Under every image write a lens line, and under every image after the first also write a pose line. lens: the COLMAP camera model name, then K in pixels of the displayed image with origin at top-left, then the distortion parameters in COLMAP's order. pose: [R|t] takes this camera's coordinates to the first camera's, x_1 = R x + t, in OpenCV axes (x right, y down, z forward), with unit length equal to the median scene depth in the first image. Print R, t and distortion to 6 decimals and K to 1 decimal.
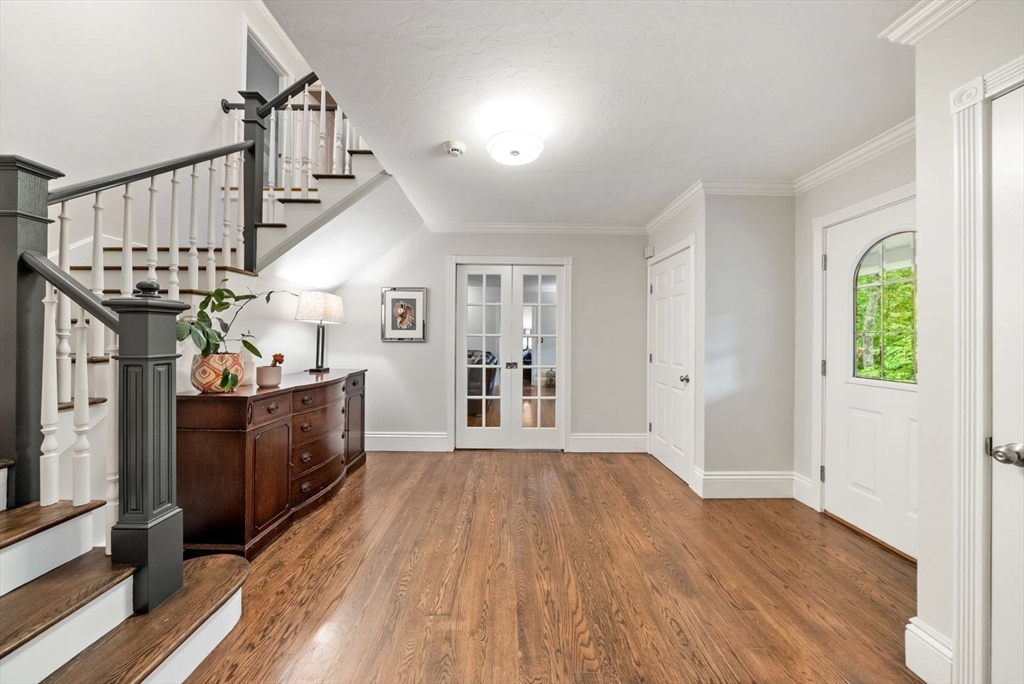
lens RADIAL K [[352.5, 0, 509.8], [0, 352.5, 334.0], [0, 0, 1]] dist [-0.001561, -0.000223]
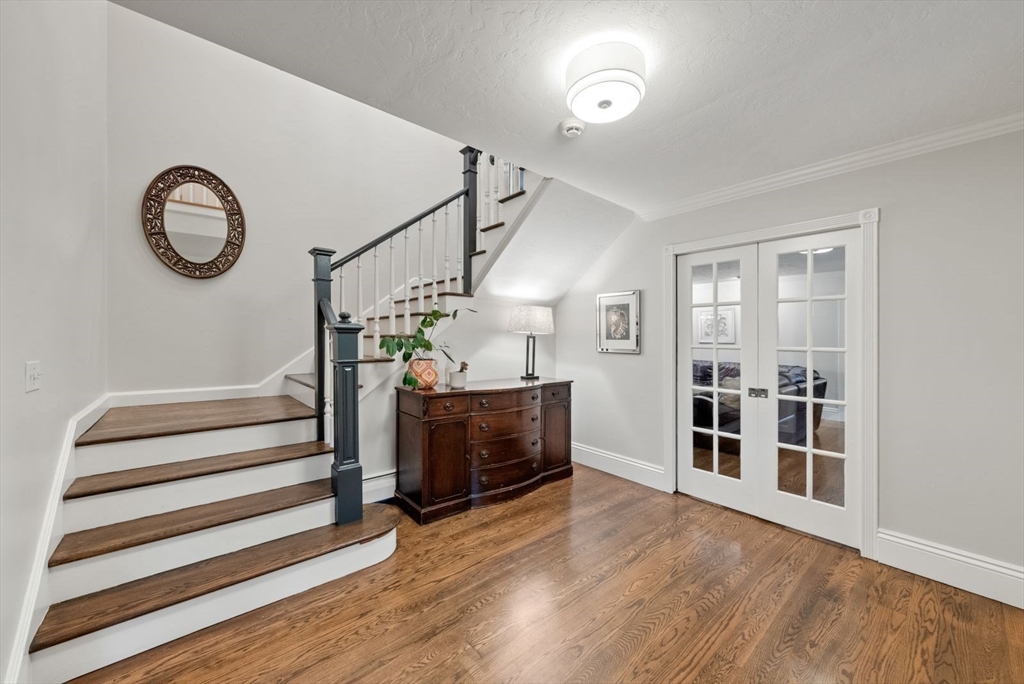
lens RADIAL K [[382.9, 0, 512.3], [0, 382.9, 342.4], [0, 0, 1]] dist [0.000570, -0.000167]
pose [[0.640153, 0.006760, -0.768217, 0.386412], [-0.001100, 0.999968, 0.007882, -0.017326], [0.768246, -0.004200, 0.640141, 0.257321]]
